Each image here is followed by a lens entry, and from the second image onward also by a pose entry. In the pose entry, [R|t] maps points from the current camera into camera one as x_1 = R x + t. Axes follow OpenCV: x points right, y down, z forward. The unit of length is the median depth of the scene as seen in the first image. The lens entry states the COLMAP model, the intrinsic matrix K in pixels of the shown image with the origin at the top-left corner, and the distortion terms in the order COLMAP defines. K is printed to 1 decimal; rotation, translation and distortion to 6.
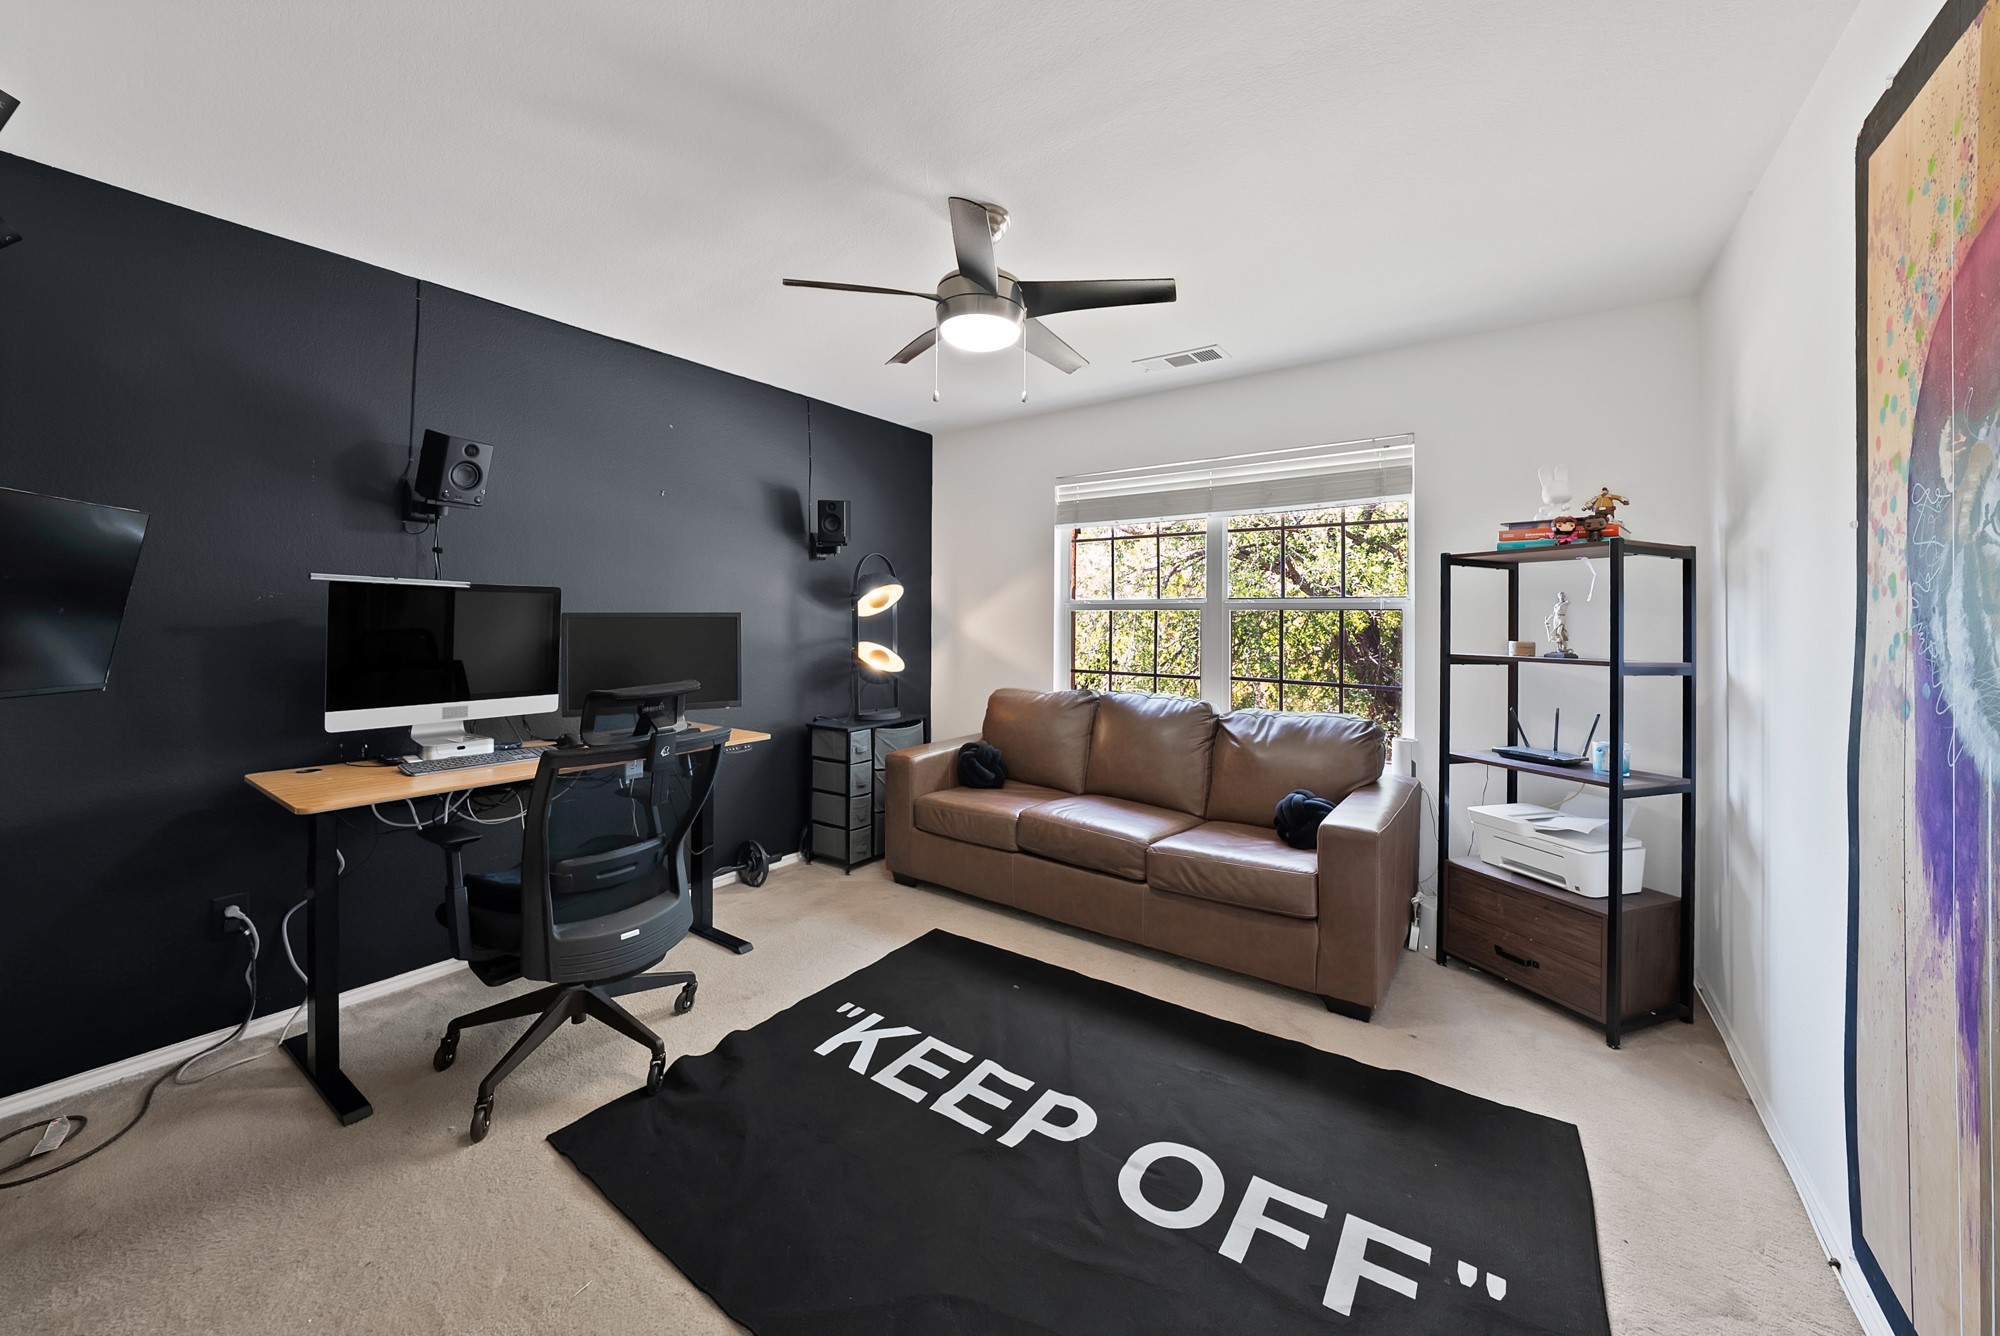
lens RADIAL K [[709.4, 0, 997.0], [0, 709.4, 612.6], [0, 0, 1]] dist [-0.027444, 0.005293]
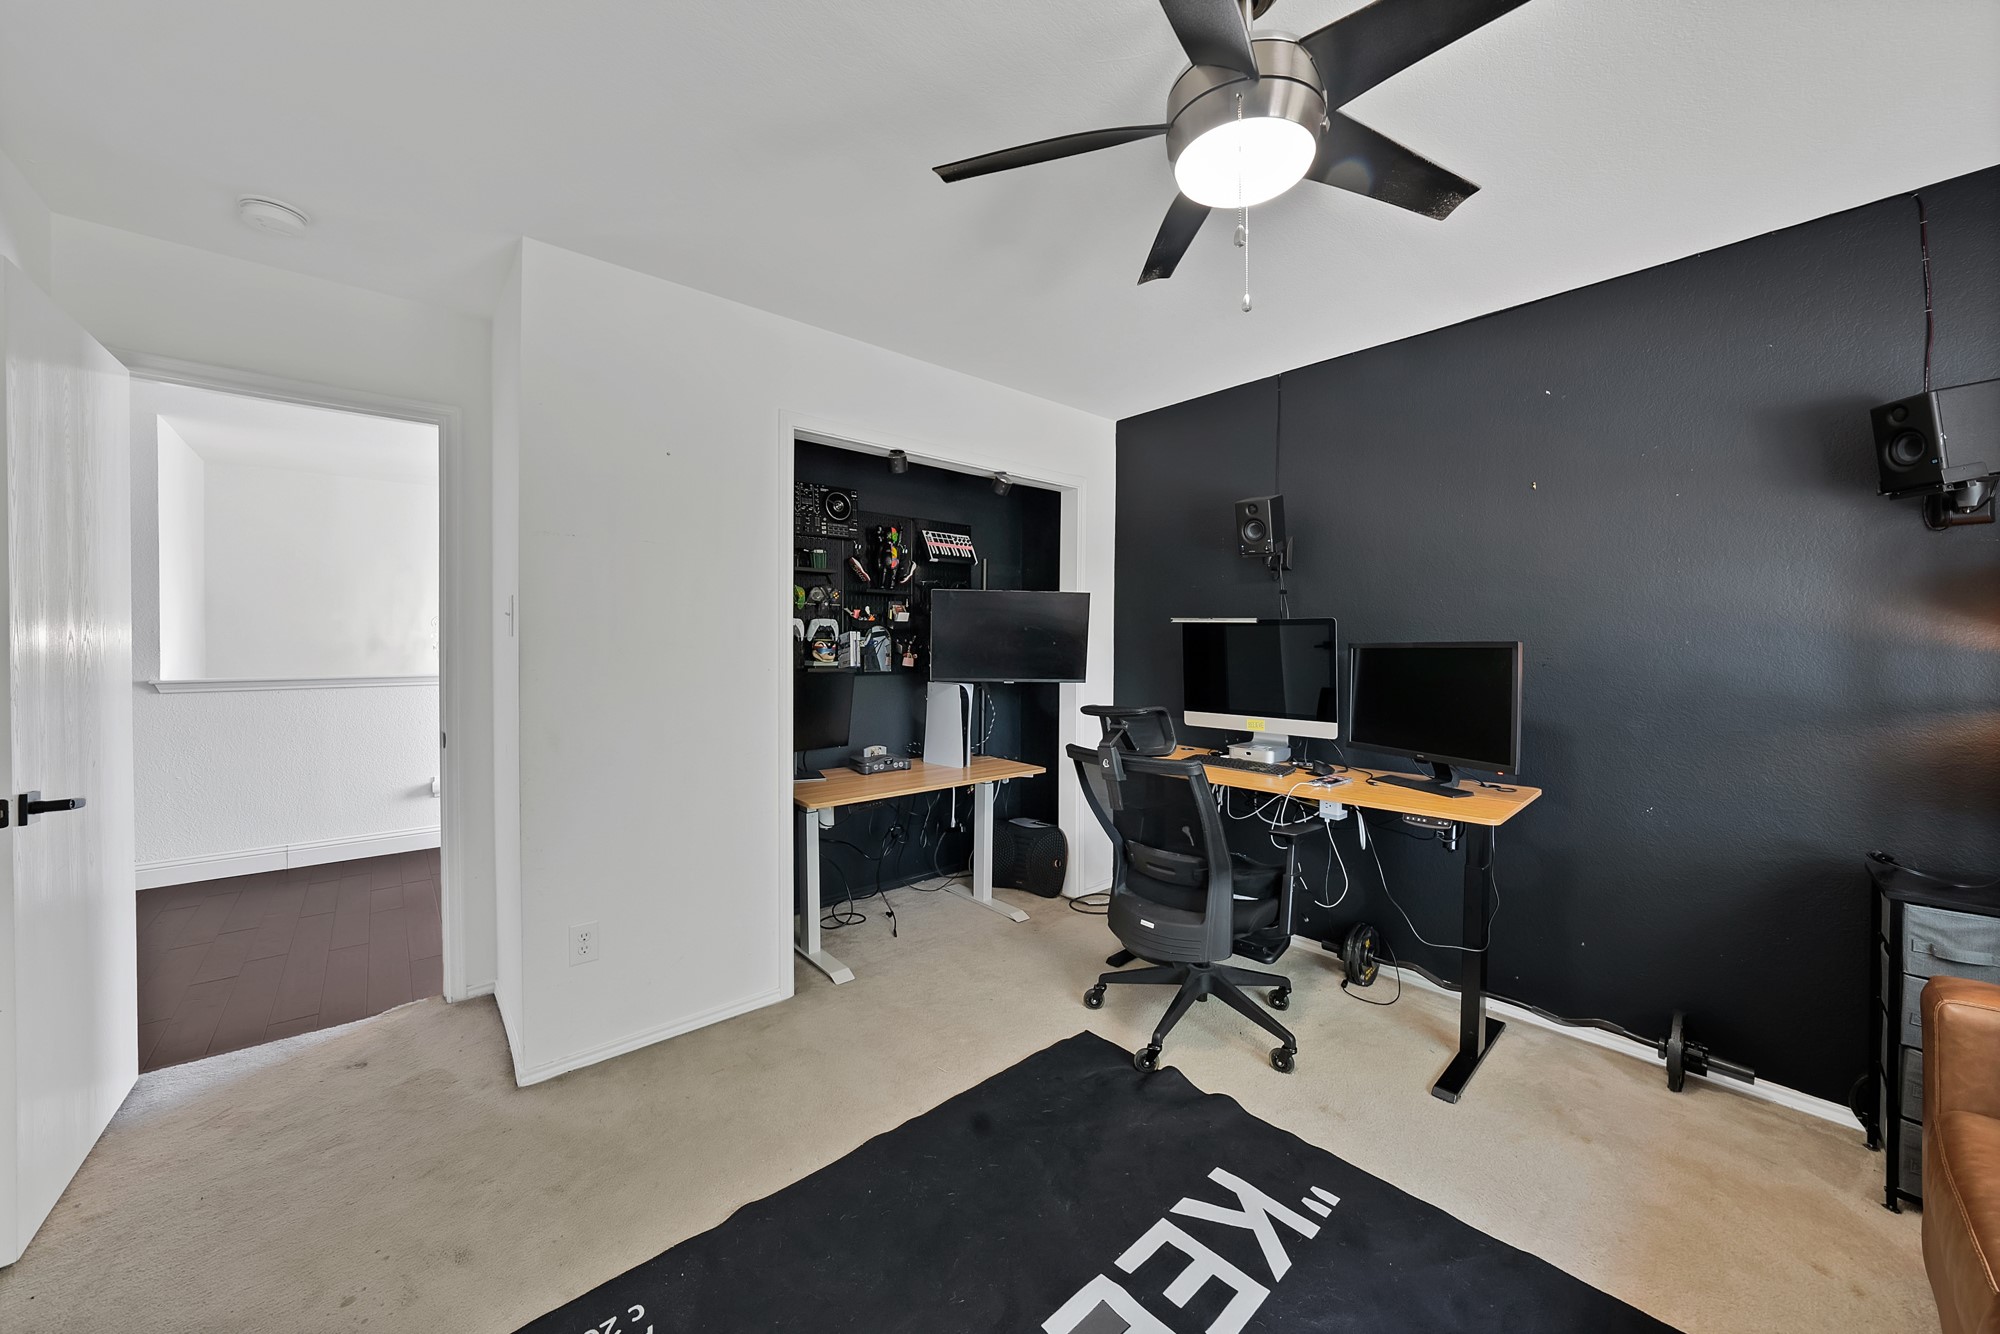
lens RADIAL K [[713.7, 0, 1010.5], [0, 713.7, 661.8], [0, 0, 1]] dist [-0.027821, 0.005745]
pose [[-0.194637, 0.017407, -0.980721, 0.574421], [0.002129, 0.999848, 0.017324, 0.009966], [0.980873, 0.001284, -0.194644, 0.891645]]
